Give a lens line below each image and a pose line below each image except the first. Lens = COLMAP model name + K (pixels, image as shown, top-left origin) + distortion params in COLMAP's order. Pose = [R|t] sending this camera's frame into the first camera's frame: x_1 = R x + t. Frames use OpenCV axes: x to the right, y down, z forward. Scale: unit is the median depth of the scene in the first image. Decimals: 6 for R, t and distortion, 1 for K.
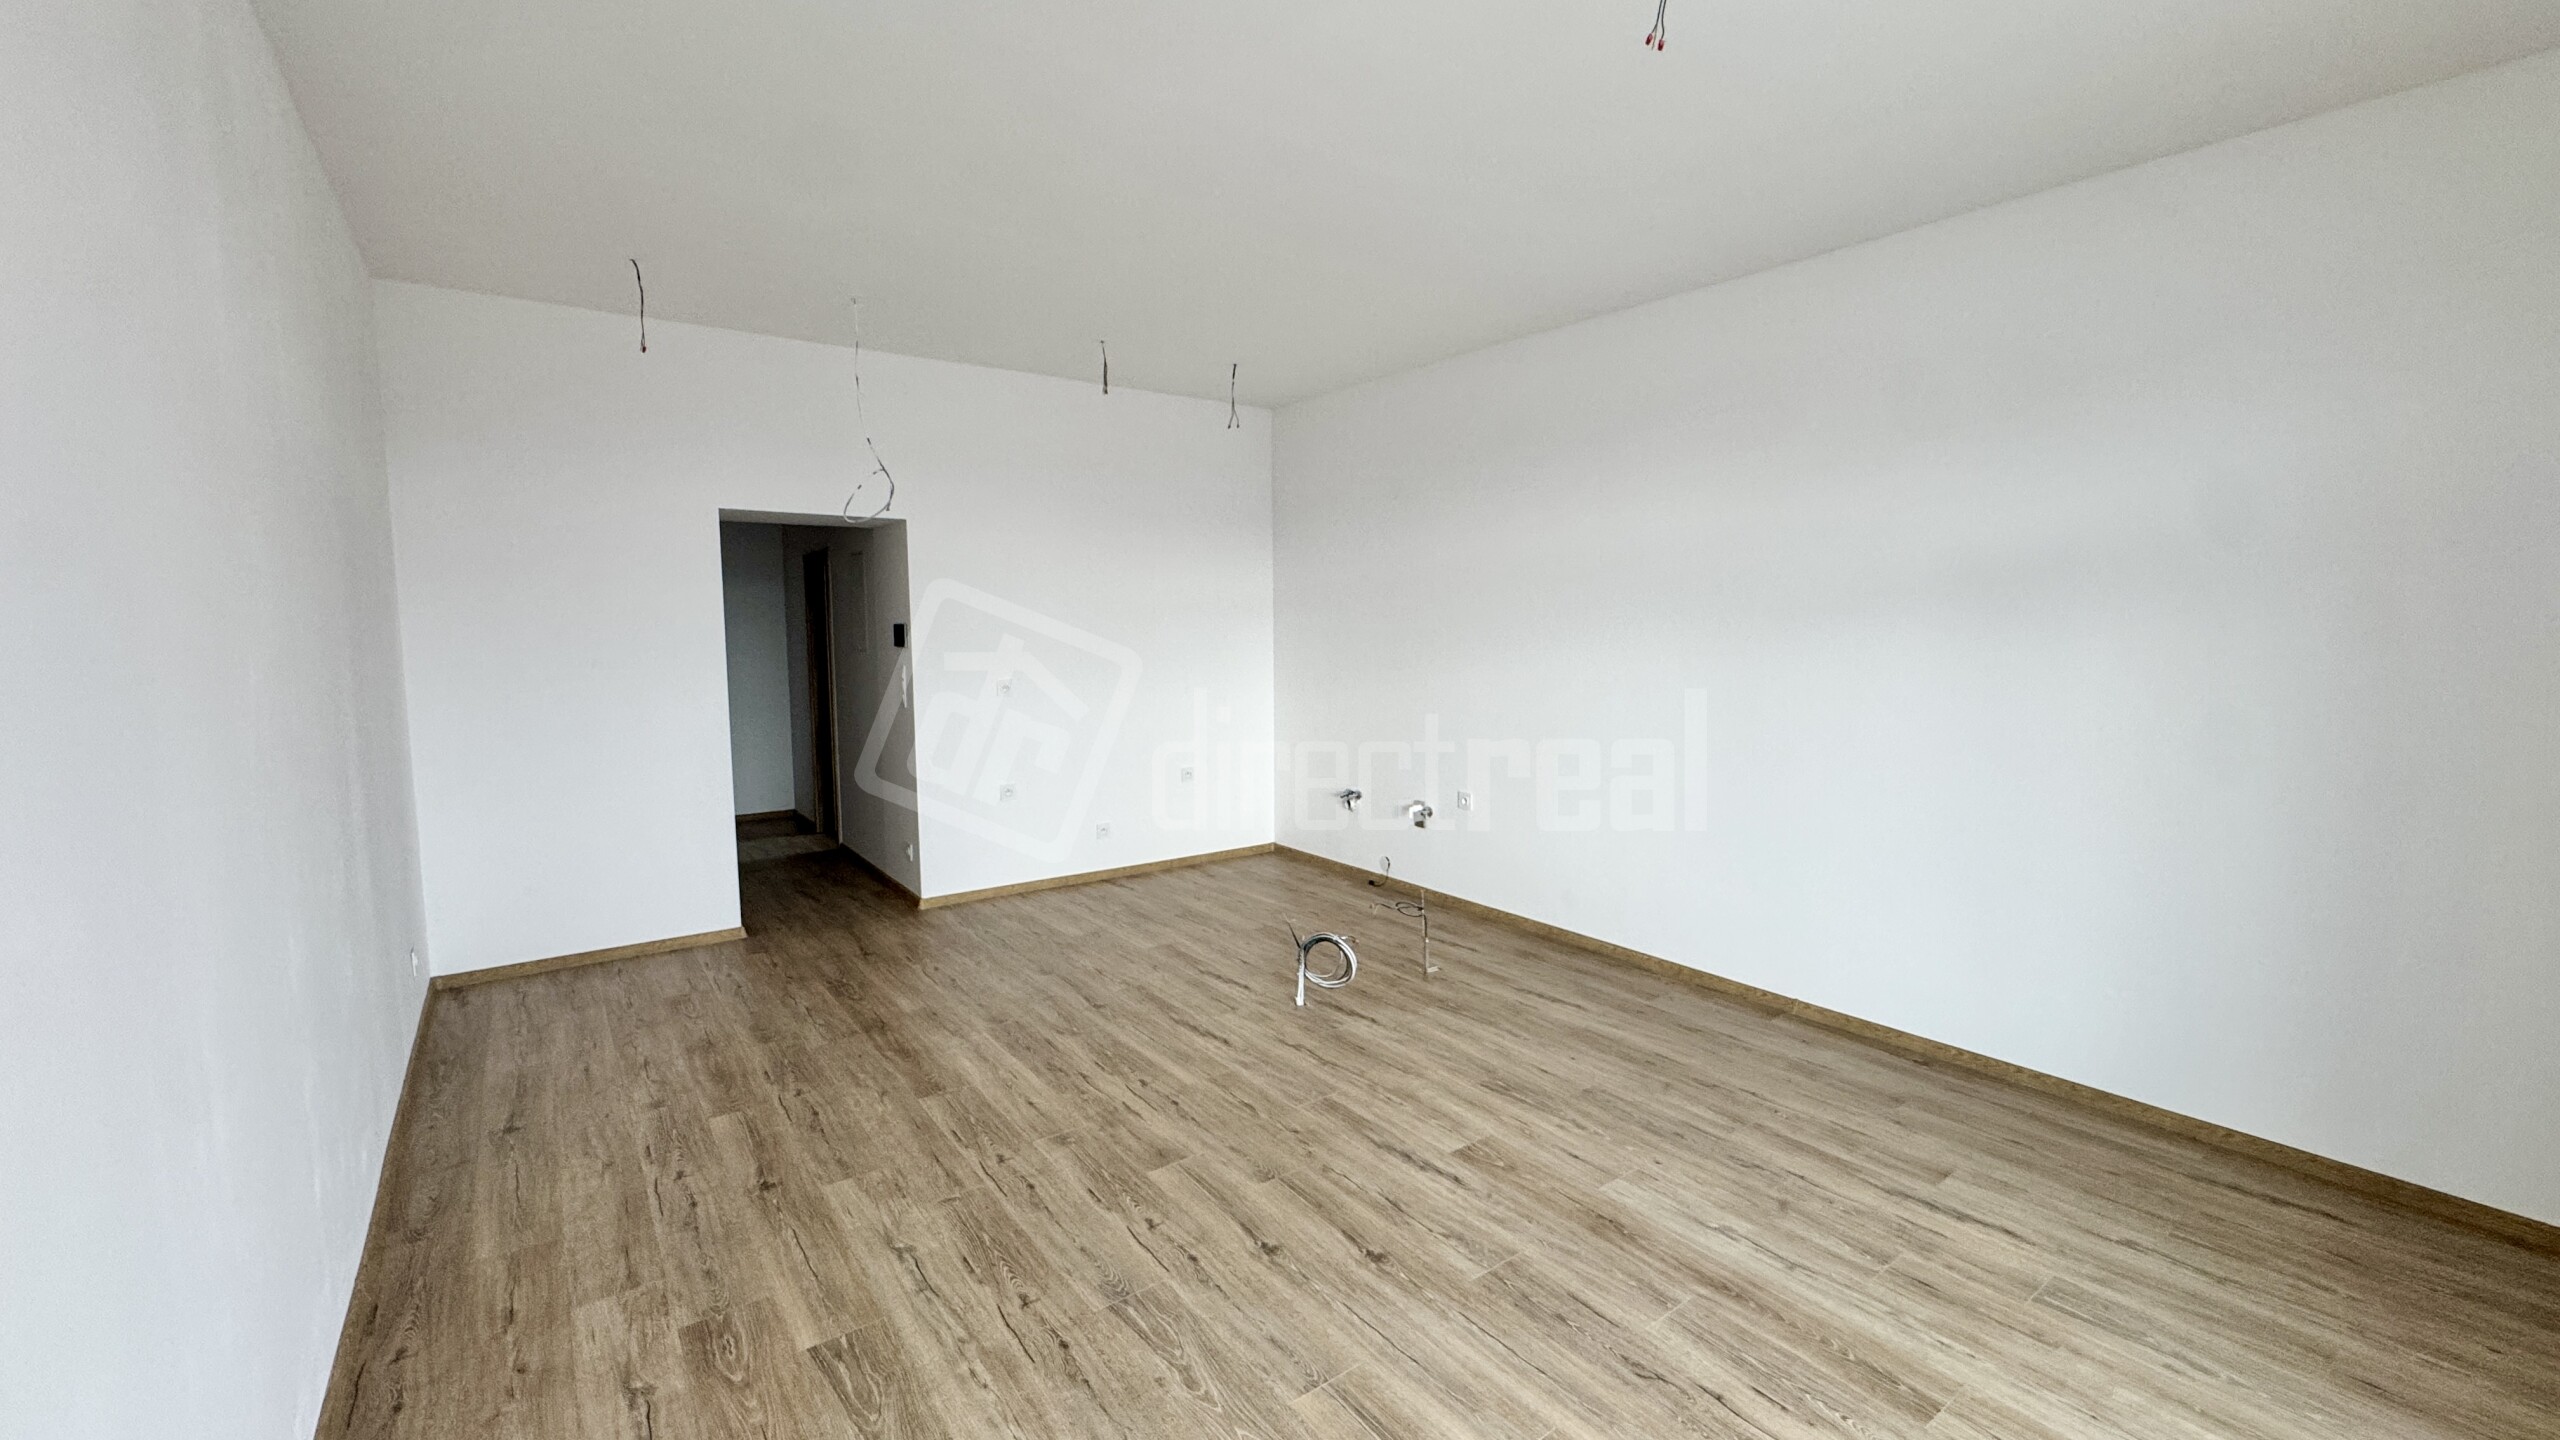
lens RADIAL K [[1013.8, 0, 1280.0], [0, 1013.8, 720.0], [0, 0, 1]] dist [-0.001412, -0.000121]
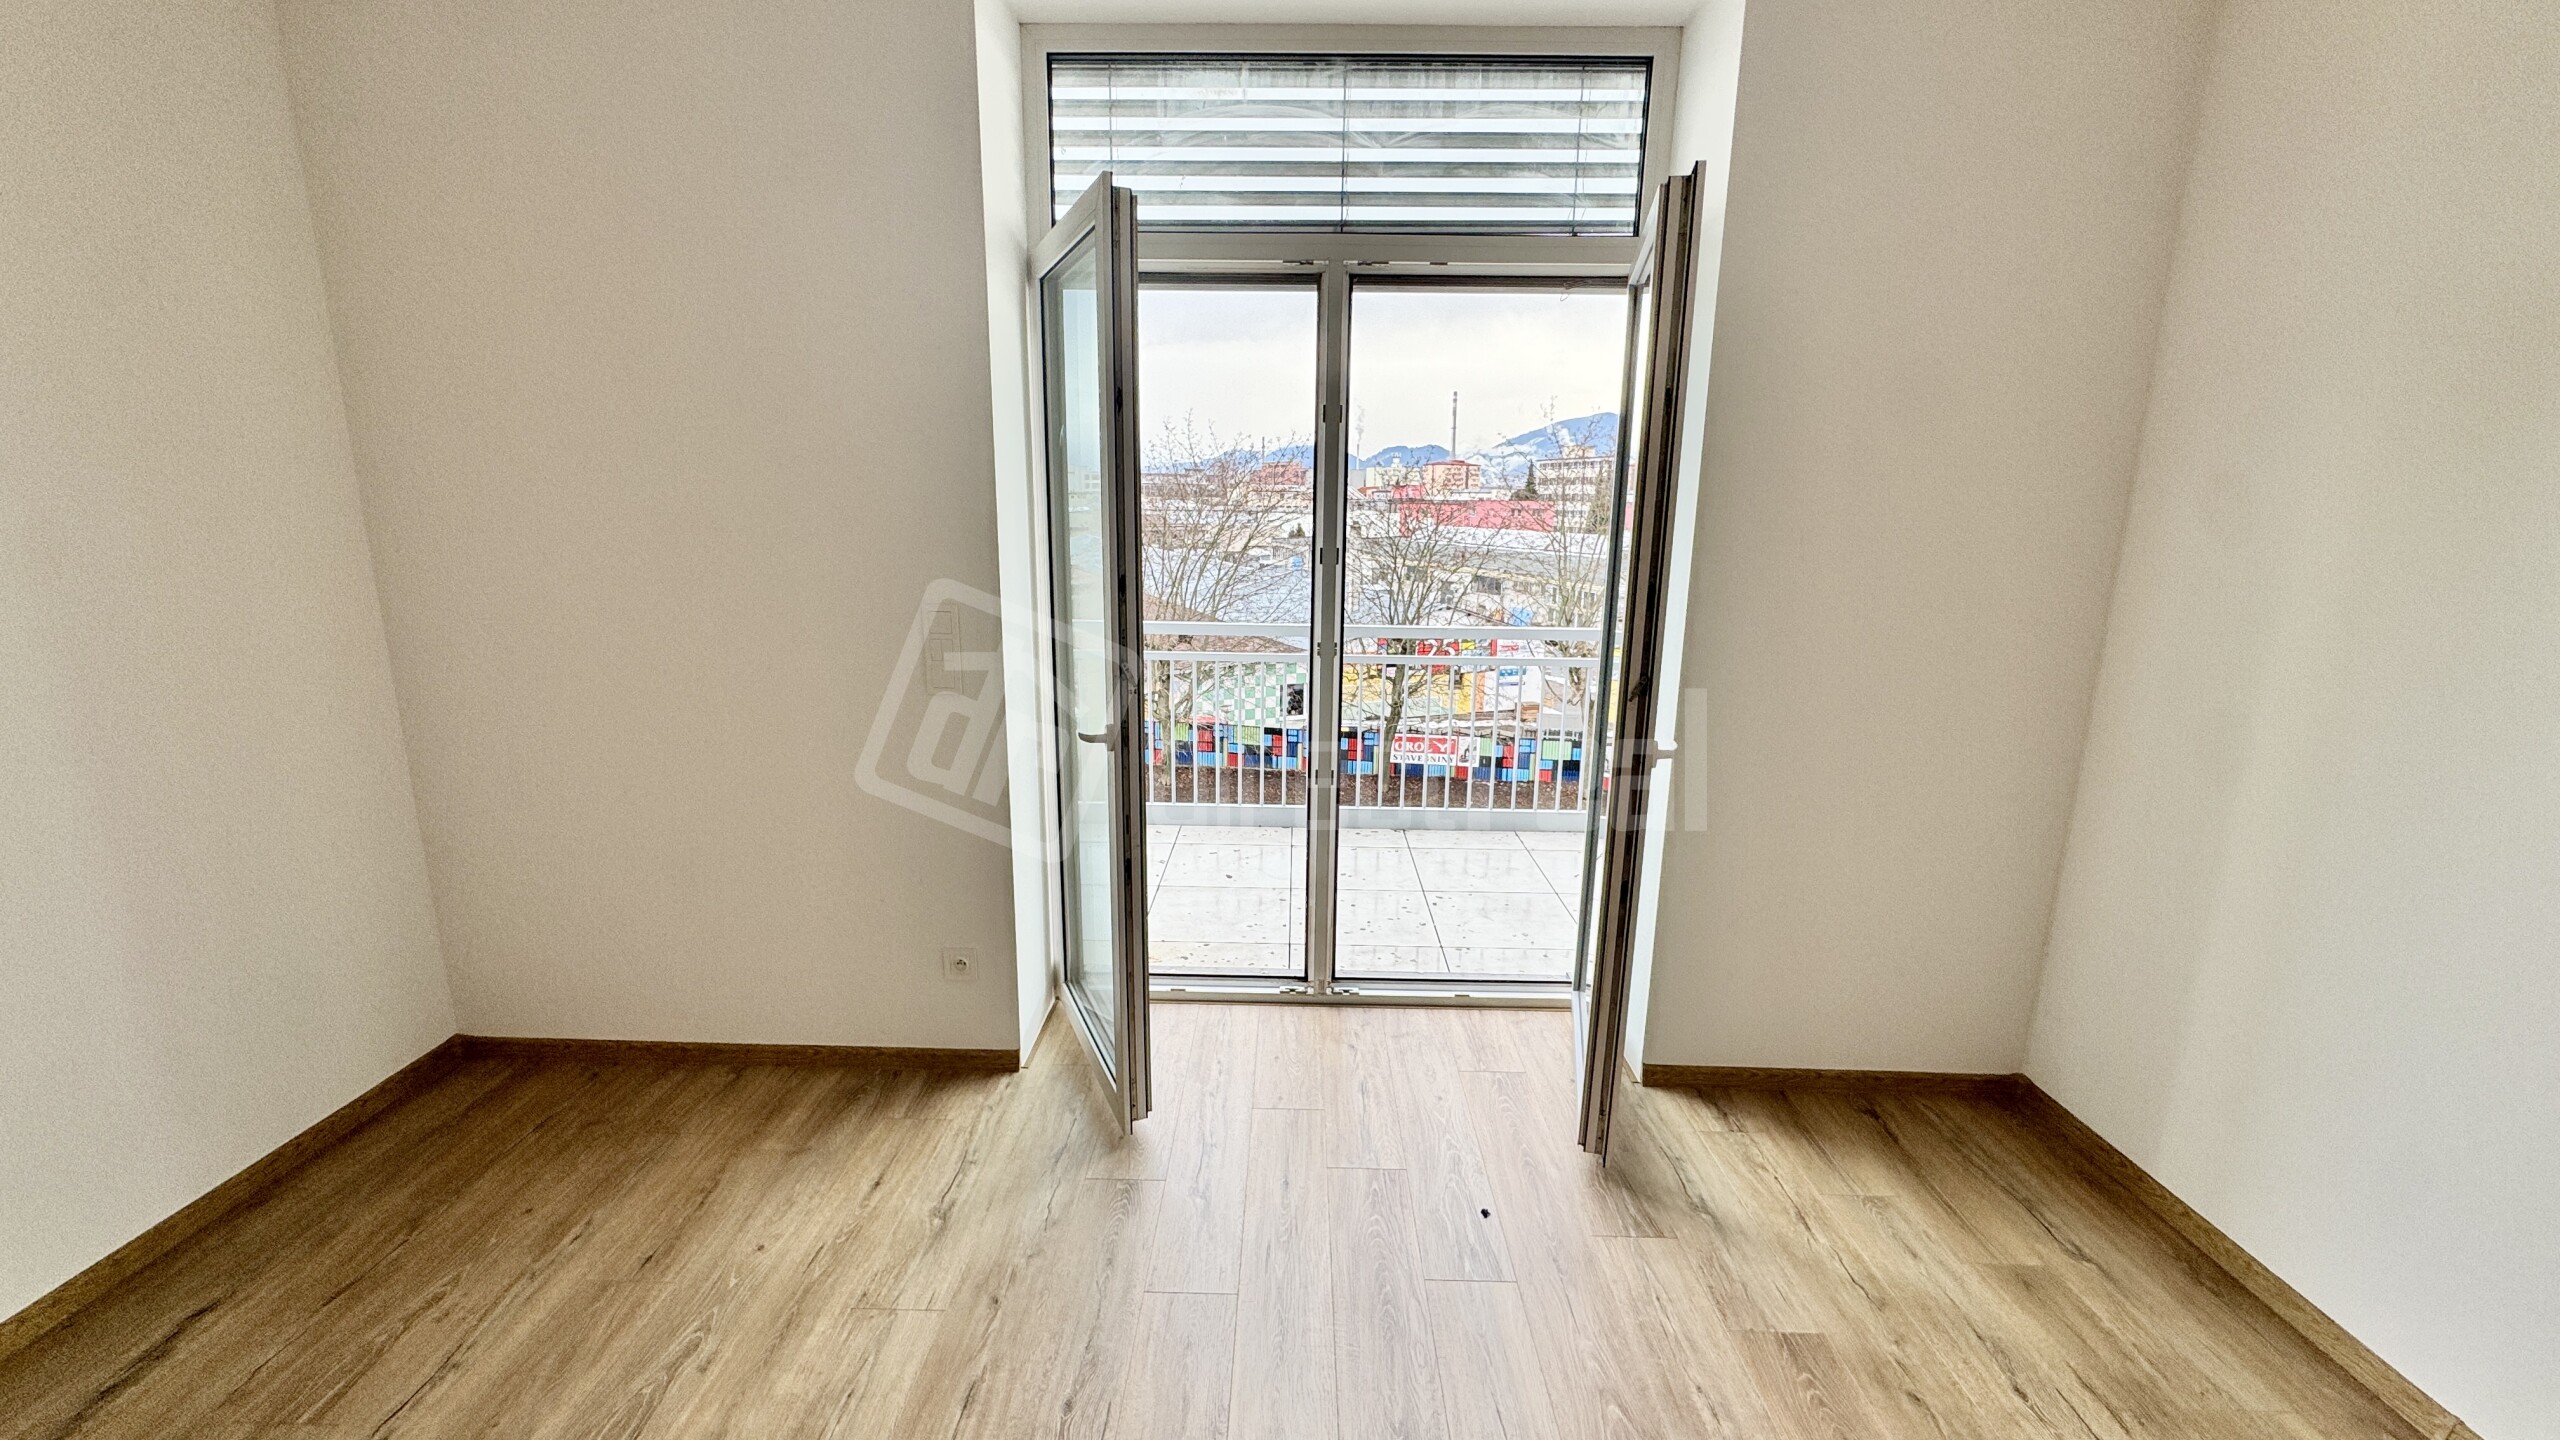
lens RADIAL K [[1013.8, 0, 1280.0], [0, 1013.8, 720.0], [0, 0, 1]] dist [-0.001412, -0.000121]
pose [[-0.792675, -0.136361, 0.594198, 0.026734], [0.050797, 0.956502, 0.287269, -0.079000], [-0.607524, 0.257894, -0.751269, 0.785121]]
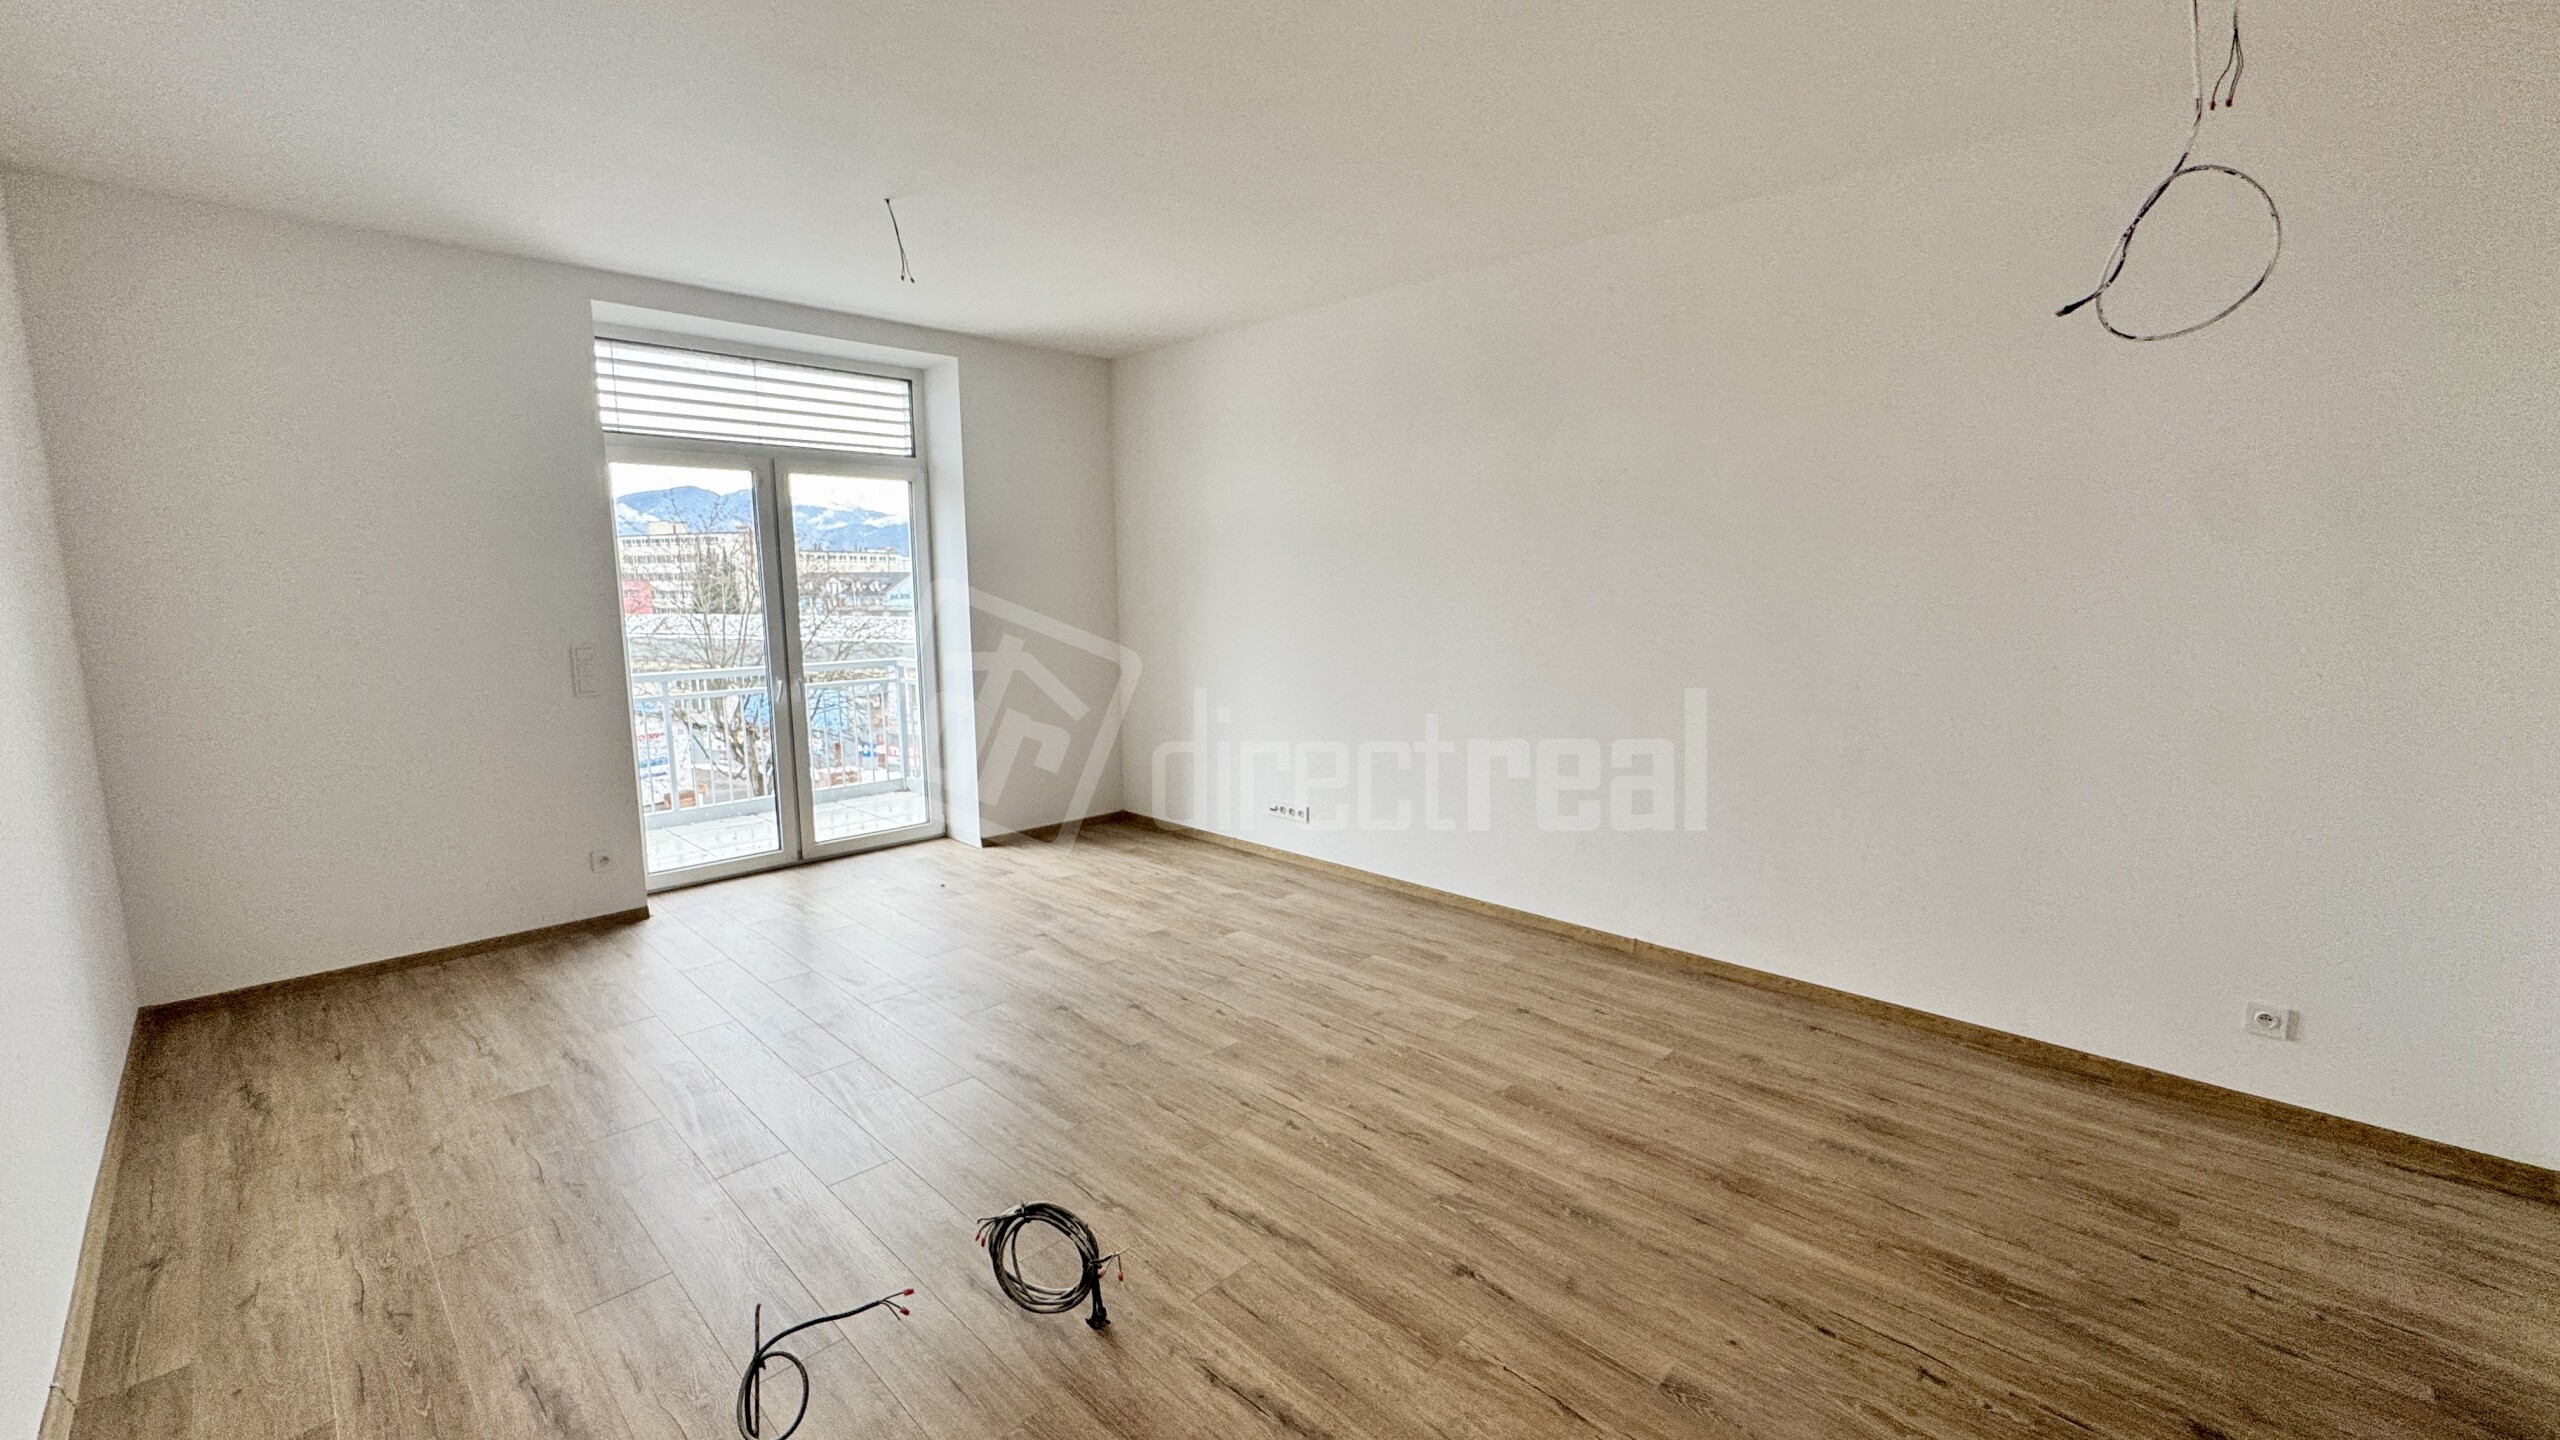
lens RADIAL K [[1013.8, 0, 1280.0], [0, 1013.8, 720.0], [0, 0, 1]] dist [-0.001412, -0.000121]
pose [[-0.987051, 0.029730, -0.157629, 0.000683], [-0.008145, 0.972118, 0.234351, -0.183823], [0.160201, 0.232600, -0.959288, 1.830699]]
